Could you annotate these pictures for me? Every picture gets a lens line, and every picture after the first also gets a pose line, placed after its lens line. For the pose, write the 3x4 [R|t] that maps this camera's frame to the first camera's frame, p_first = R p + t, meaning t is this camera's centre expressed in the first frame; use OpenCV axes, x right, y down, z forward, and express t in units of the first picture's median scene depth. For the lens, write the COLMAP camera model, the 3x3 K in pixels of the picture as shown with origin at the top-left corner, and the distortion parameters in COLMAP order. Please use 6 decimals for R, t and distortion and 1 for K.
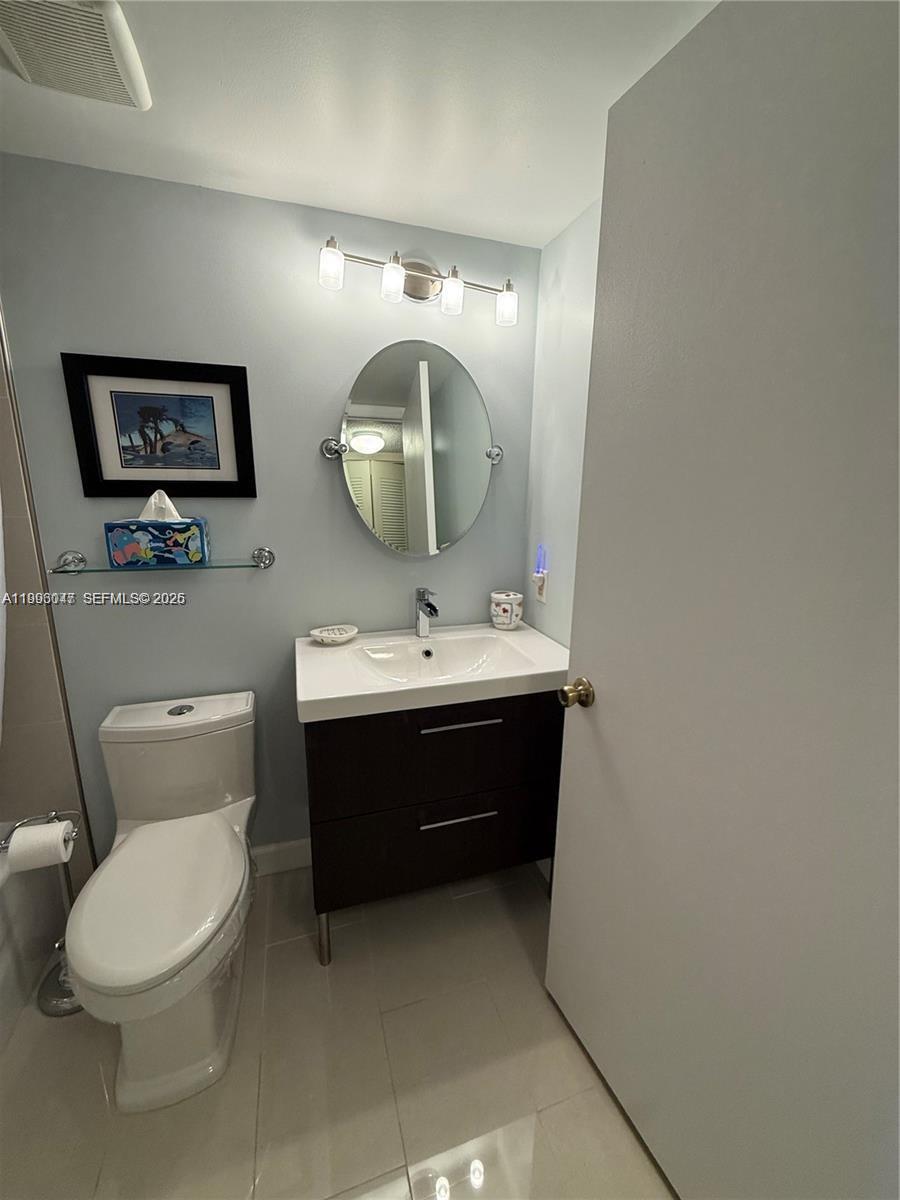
lens RADIAL K [[482.0, 0, 449.6], [0, 482.0, 598.6], [0, 0, 1]] dist [0.000838, 0.000405]
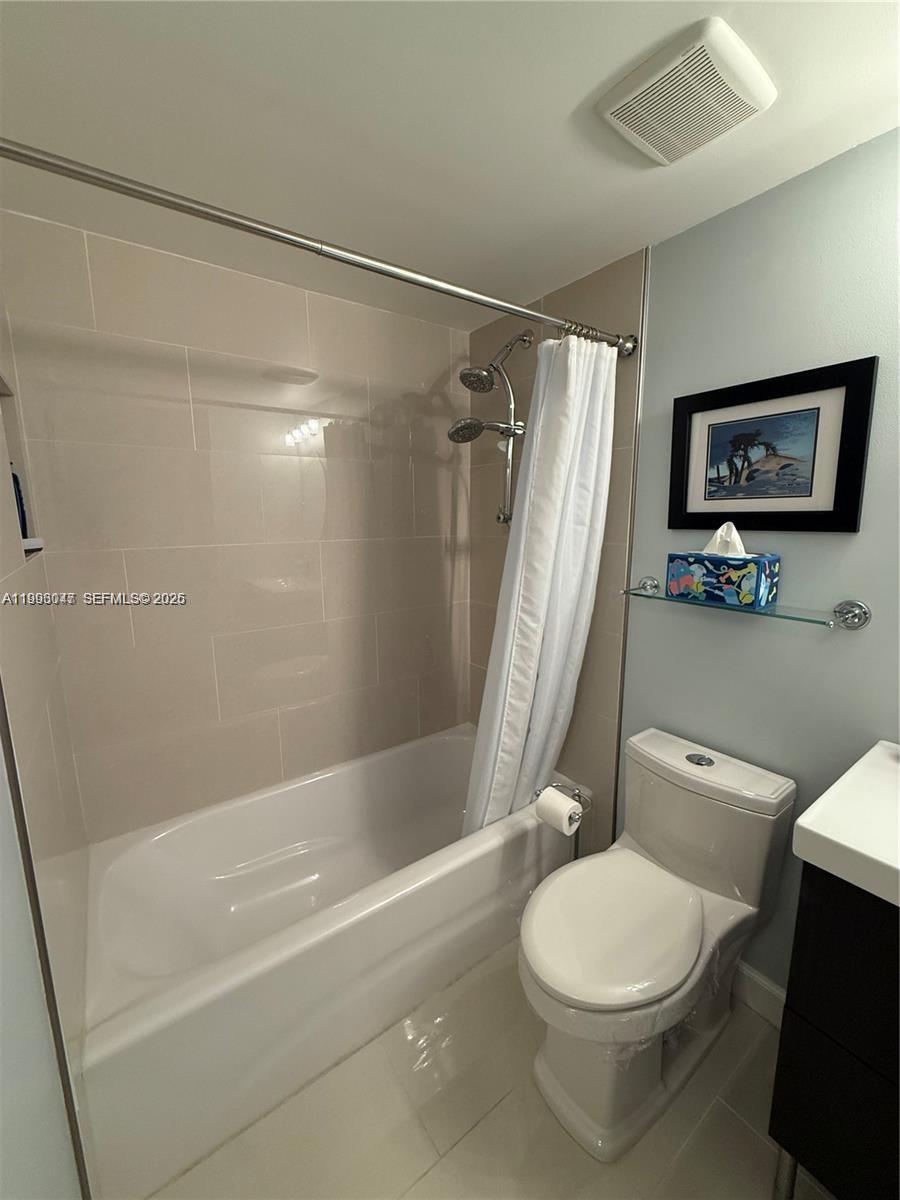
lens RADIAL K [[482.0, 0, 449.6], [0, 482.0, 596.6], [0, 0, 1]] dist [0.000838, 0.000405]
pose [[0.310655, 0.144969, -0.939403, 0.117896], [-0.210823, 0.974194, 0.080620, -0.047562], [0.926848, 0.173003, 0.333201, 0.219588]]
